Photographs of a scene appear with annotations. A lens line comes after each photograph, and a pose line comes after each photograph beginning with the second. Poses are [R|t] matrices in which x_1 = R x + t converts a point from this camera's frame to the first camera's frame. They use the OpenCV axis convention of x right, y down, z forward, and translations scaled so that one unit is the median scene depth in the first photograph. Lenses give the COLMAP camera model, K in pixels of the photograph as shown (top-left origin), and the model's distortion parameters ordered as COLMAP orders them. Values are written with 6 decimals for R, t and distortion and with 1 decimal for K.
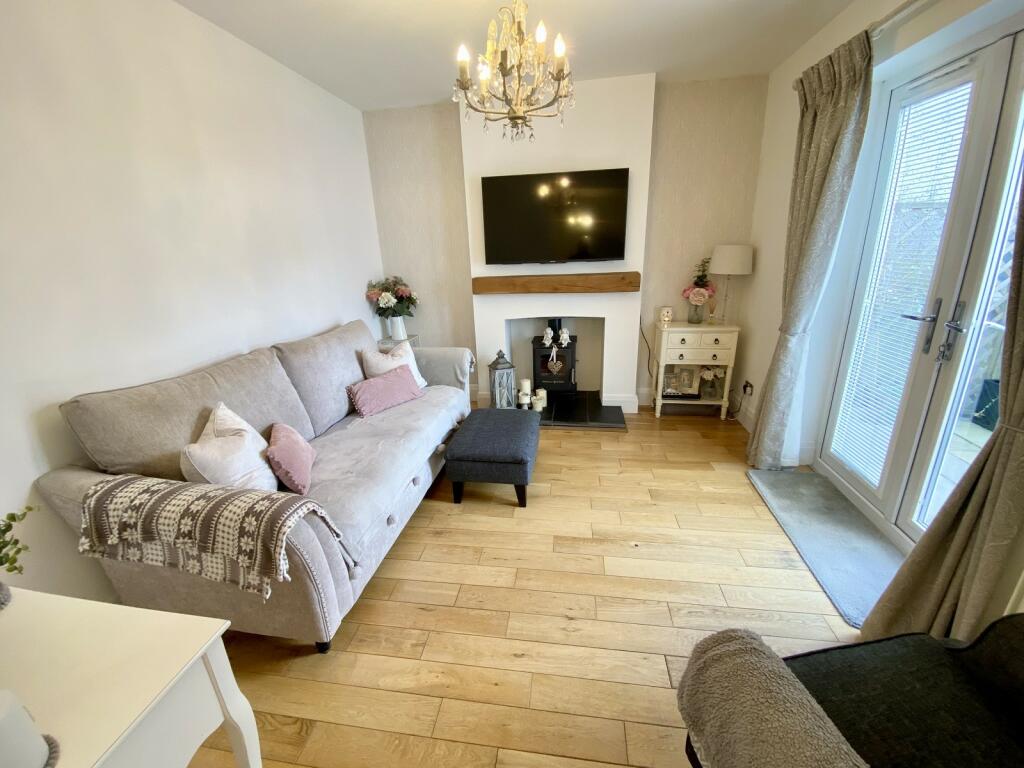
lens RADIAL K [[417.3, 0, 506.7], [0, 417.3, 386.1], [0, 0, 1]] dist [0.025813, -0.021487]
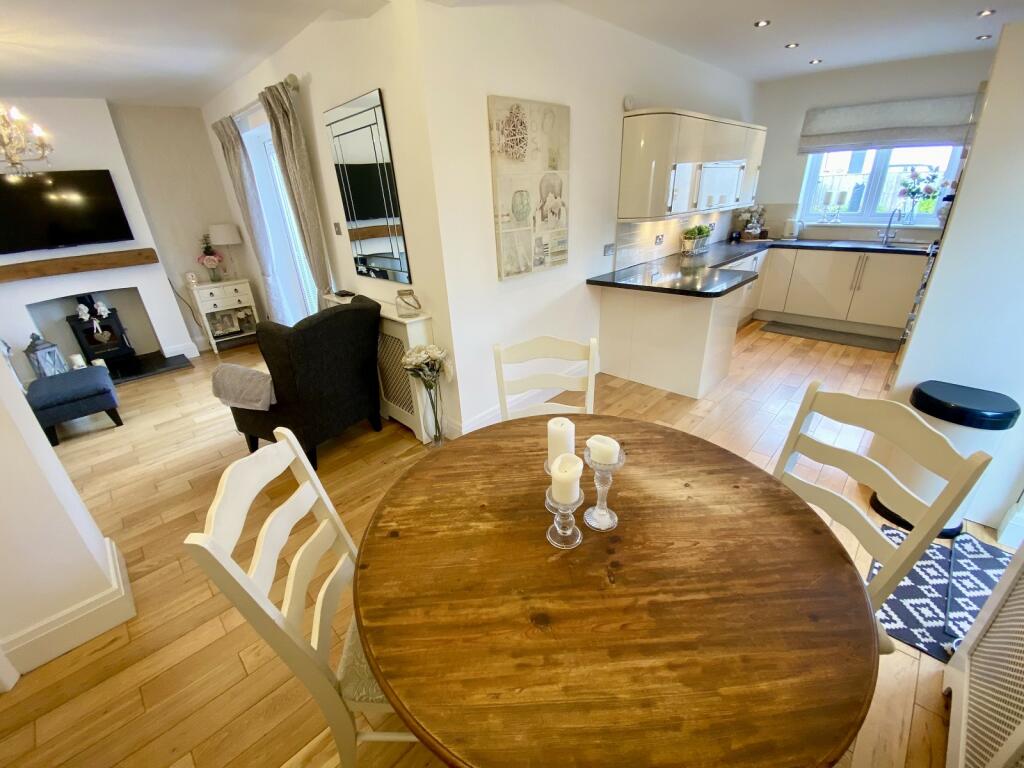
lens RADIAL K [[417.3, 0, 506.7], [0, 417.3, 386.1], [0, 0, 1]] dist [0.025813, -0.021487]
pose [[0.589155, -0.324744, 0.739890, -0.136711], [0.276172, 0.941467, 0.193310, 0.176654], [-0.759359, 0.090448, 0.644355, -0.614123]]
